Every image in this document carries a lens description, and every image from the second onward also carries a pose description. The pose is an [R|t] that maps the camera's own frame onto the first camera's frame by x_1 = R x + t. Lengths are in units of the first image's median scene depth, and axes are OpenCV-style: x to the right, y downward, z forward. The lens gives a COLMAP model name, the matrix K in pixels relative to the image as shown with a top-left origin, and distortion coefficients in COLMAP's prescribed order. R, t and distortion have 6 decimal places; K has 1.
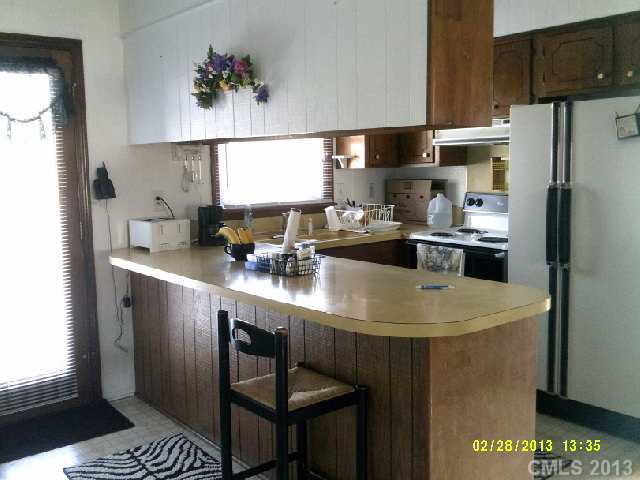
lens RADIAL K [[647.9, 0, 320.0], [0, 647.9, 240.0], [0, 0, 1]] dist [0.011946, -0.159480]
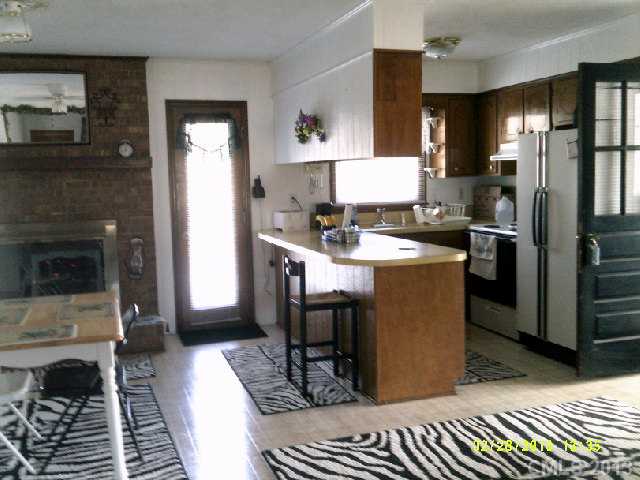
lens RADIAL K [[647.9, 0, 320.0], [0, 647.9, 240.0], [0, 0, 1]] dist [0.011946, -0.159480]
pose [[0.938481, 0.026884, -0.344283, 0.357669], [-0.030517, 0.999521, -0.005136, 0.043251], [0.343980, 0.015327, 0.938852, -0.447978]]
